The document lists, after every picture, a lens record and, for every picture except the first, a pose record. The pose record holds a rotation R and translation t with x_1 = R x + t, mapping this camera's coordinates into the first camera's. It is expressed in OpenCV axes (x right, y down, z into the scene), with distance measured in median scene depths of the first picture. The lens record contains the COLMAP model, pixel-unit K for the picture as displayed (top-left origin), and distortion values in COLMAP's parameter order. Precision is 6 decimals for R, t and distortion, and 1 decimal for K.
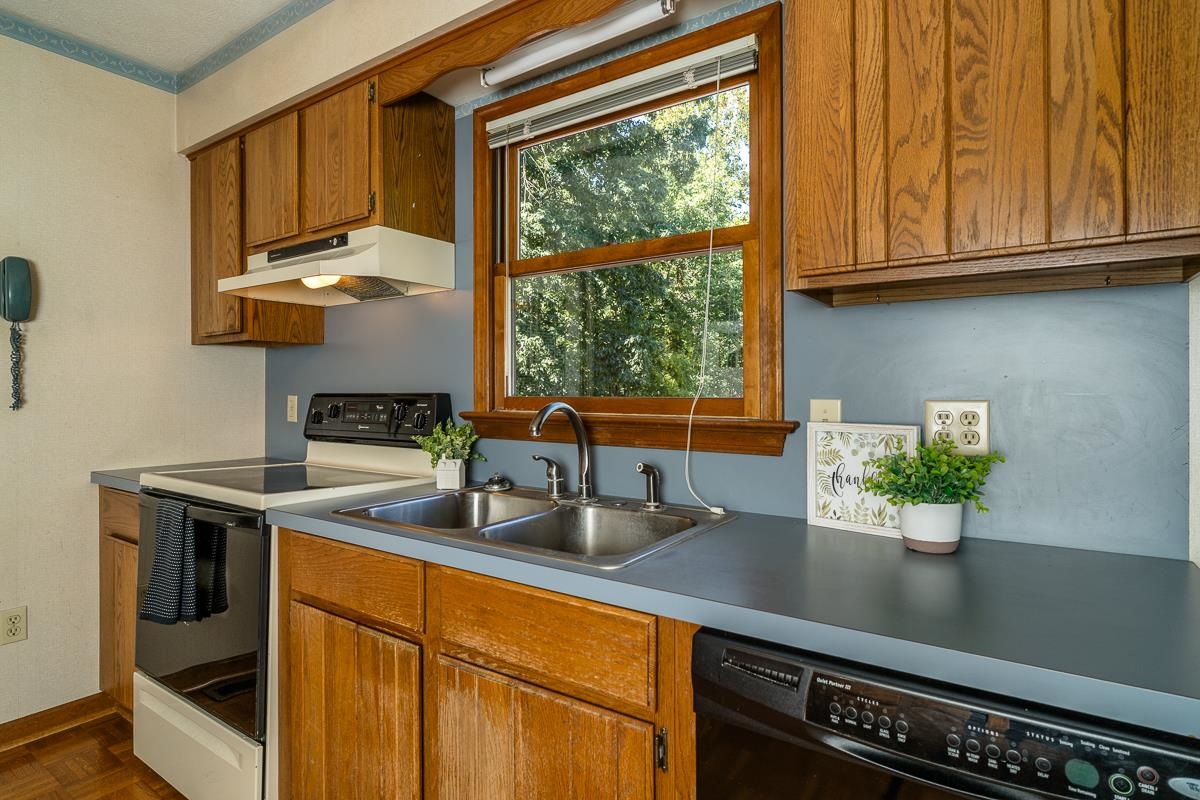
lens RADIAL K [[622.0, 0, 602.2], [0, 622.0, 391.2], [0, 0, 1]] dist [-0.004577, -0.000666]
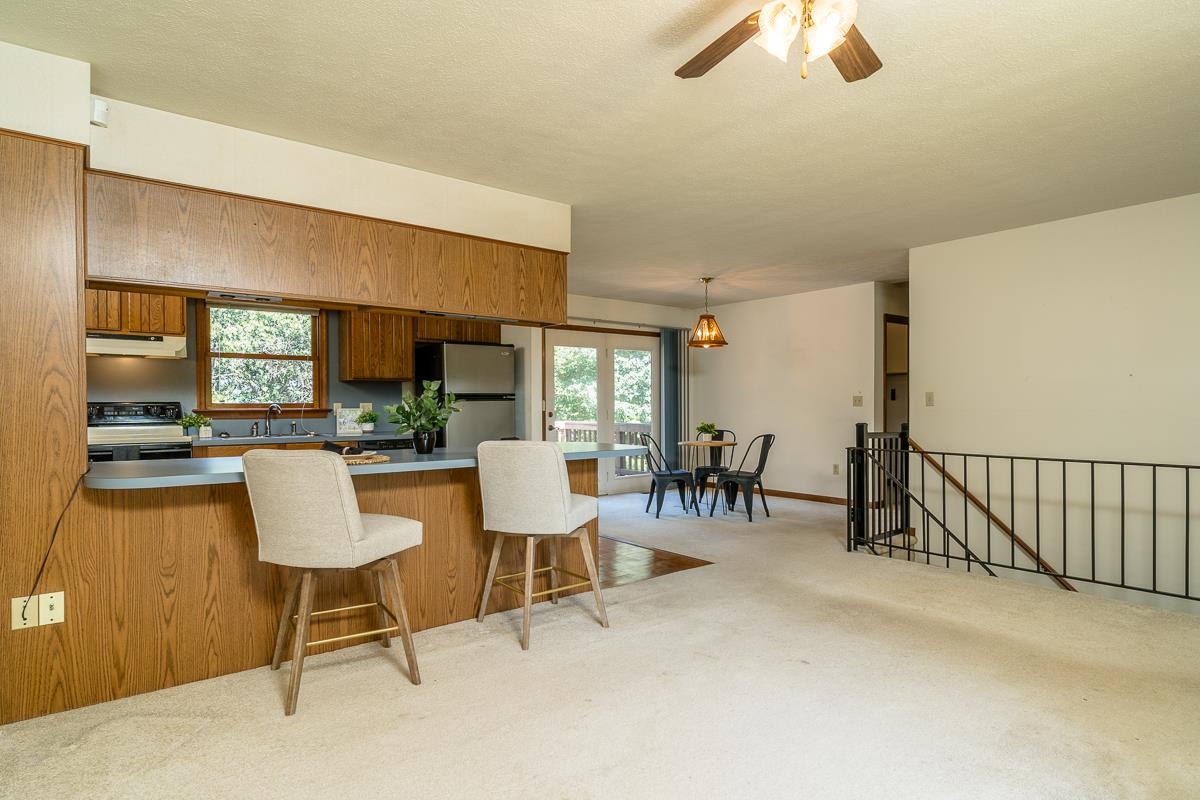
lens RADIAL K [[622.0, 0, 599.7], [0, 622.0, 402.8], [0, 0, 1]] dist [-0.004577, -0.000666]
pose [[0.297091, -0.000434, 0.954849, -2.902872], [0.005334, 0.999985, -0.001205, 0.023609], [-0.954834, 0.005452, 0.297089, -1.780008]]
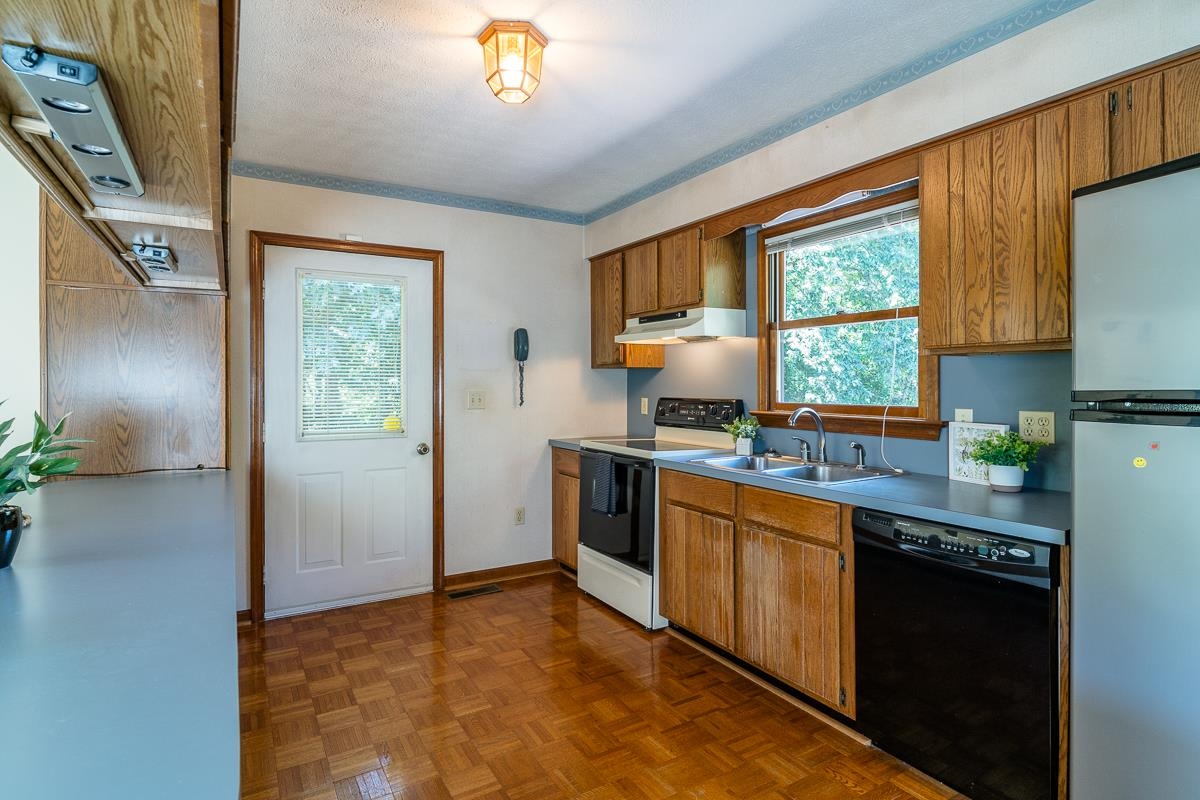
lens RADIAL K [[622.0, 0, 598.7], [0, 622.0, 388.8], [0, 0, 1]] dist [-0.004577, -0.000666]
pose [[0.902796, 0.001586, -0.430067, 0.174387], [0.002187, 0.999963, 0.008277, -0.056920], [0.430064, -0.008413, 0.902759, -0.953345]]
